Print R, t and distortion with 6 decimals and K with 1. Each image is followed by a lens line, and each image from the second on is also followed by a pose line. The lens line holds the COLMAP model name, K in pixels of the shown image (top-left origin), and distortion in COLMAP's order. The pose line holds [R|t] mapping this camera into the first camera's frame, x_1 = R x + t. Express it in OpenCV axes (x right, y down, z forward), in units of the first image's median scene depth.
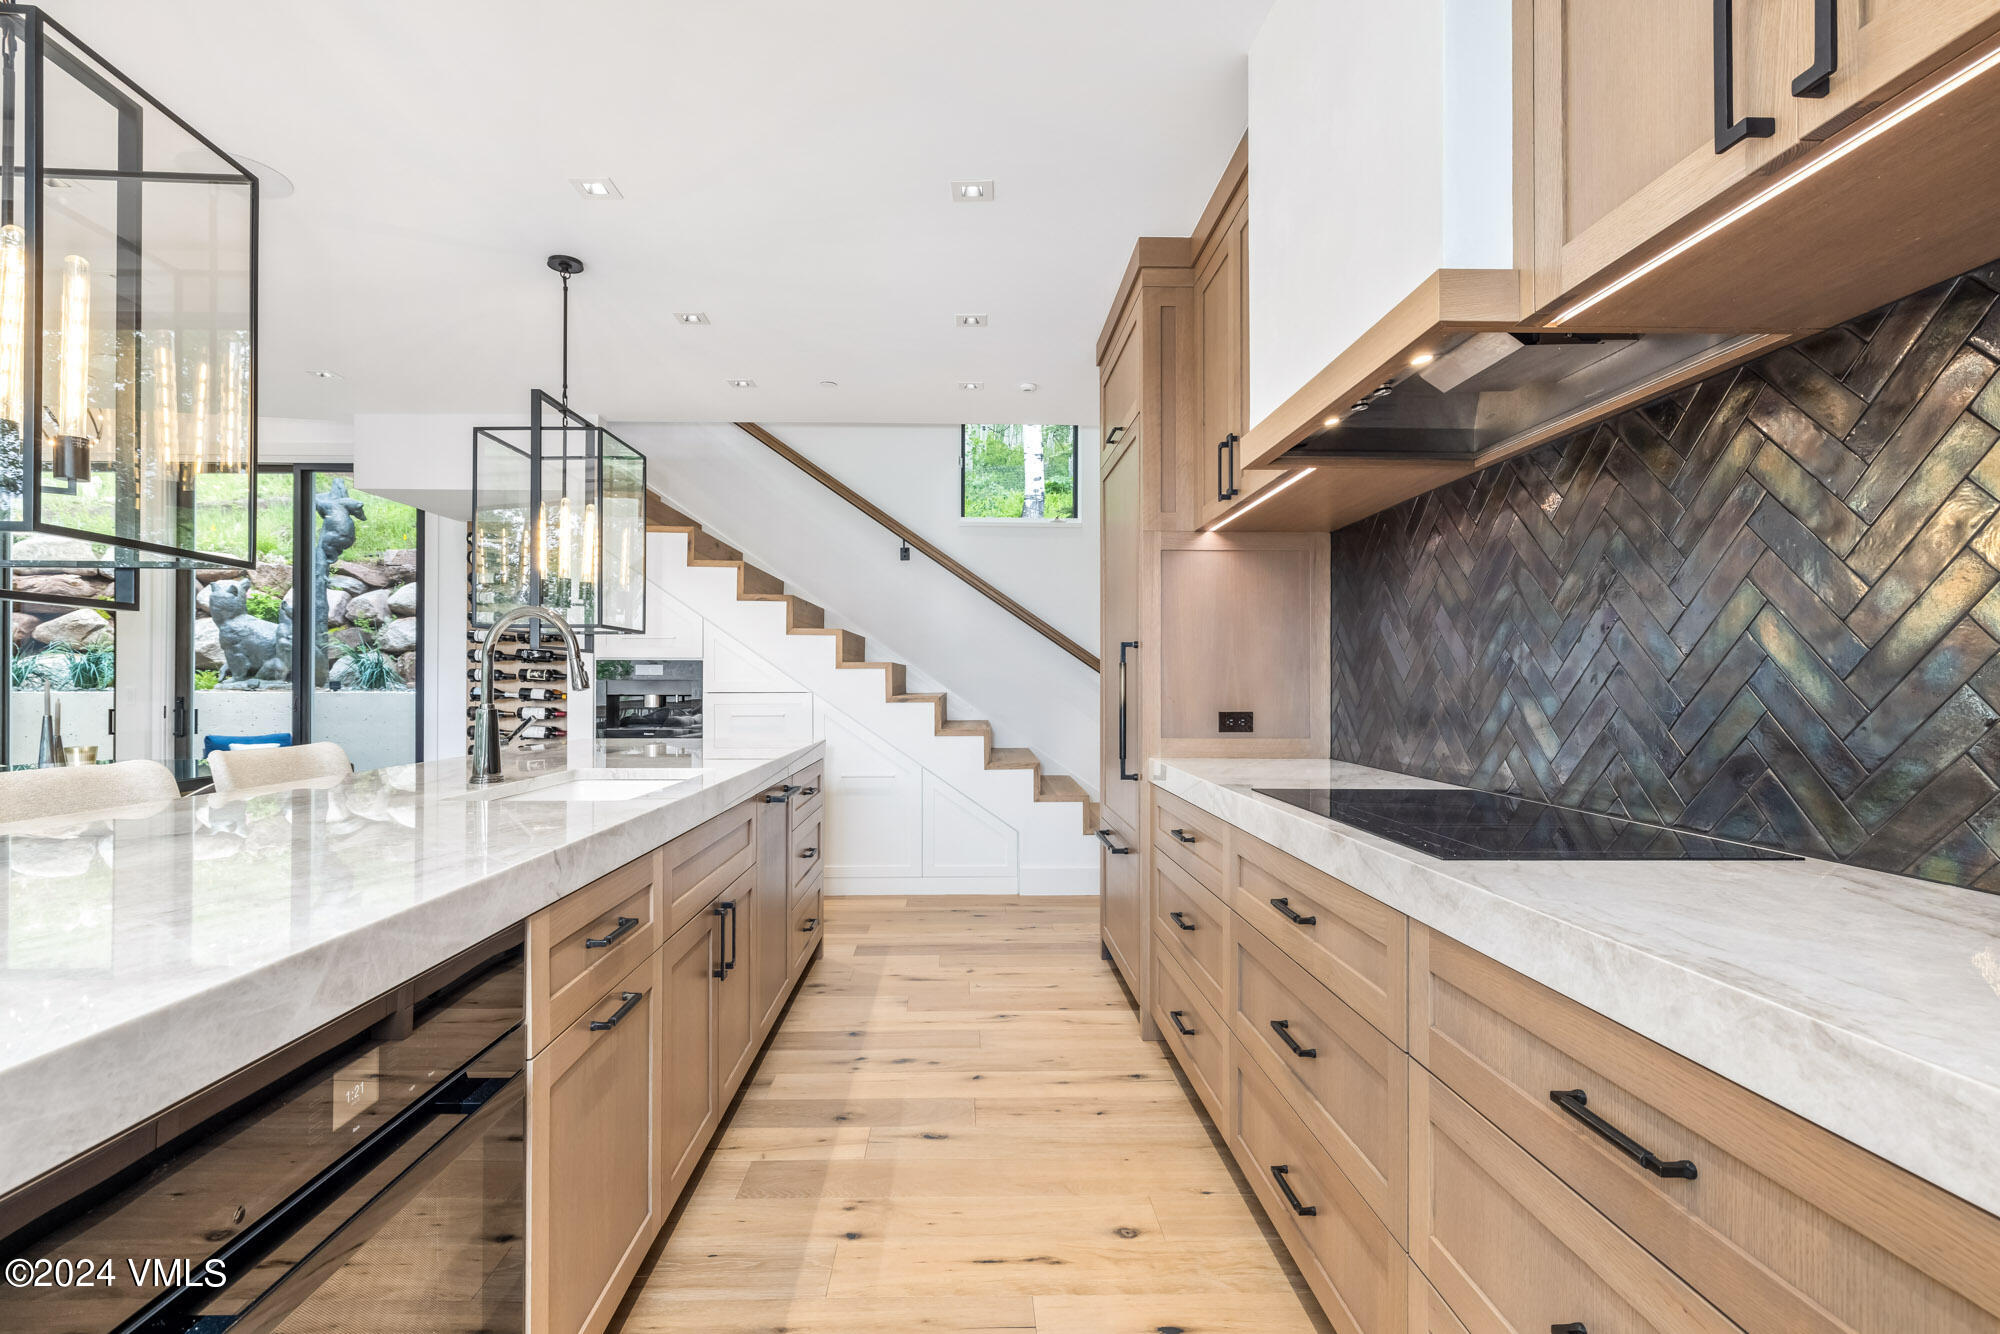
lens RADIAL K [[976.4, 0, 980.5], [0, 976.4, 678.2], [0, 0, 1]] dist [-0.000122, 0.001662]
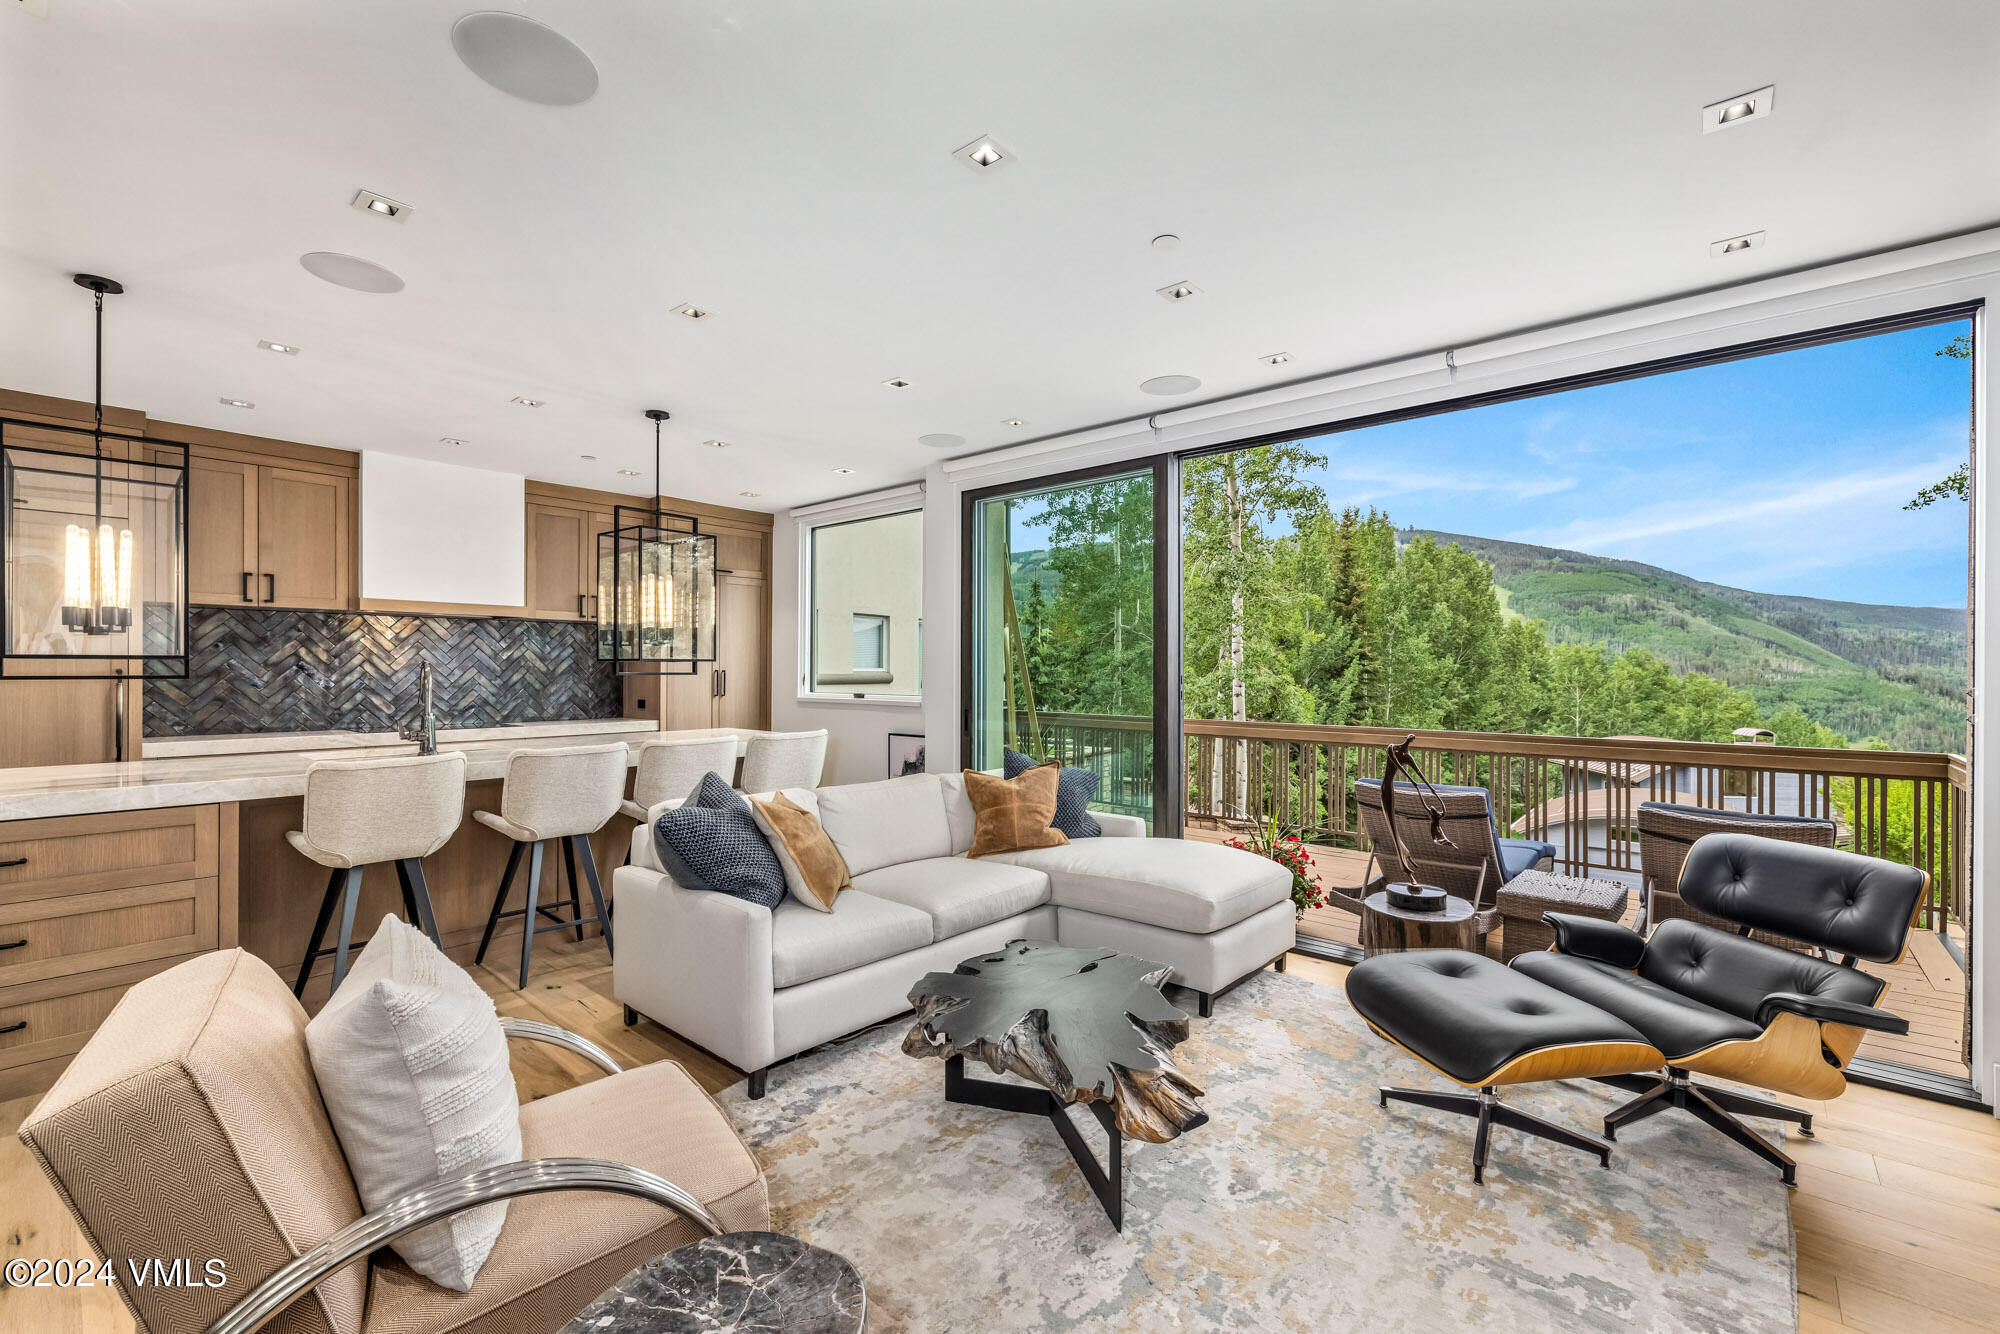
lens RADIAL K [[843.6, 0, 1003.3], [0, 843.6, 668.4], [0, 0, 1]] dist [-0.000200, 0.000502]
pose [[-0.742719, -0.002828, 0.669597, -1.668507], [-0.007401, 0.999965, -0.003985, -0.042472], [-0.669562, -0.007915, -0.742714, 1.021982]]
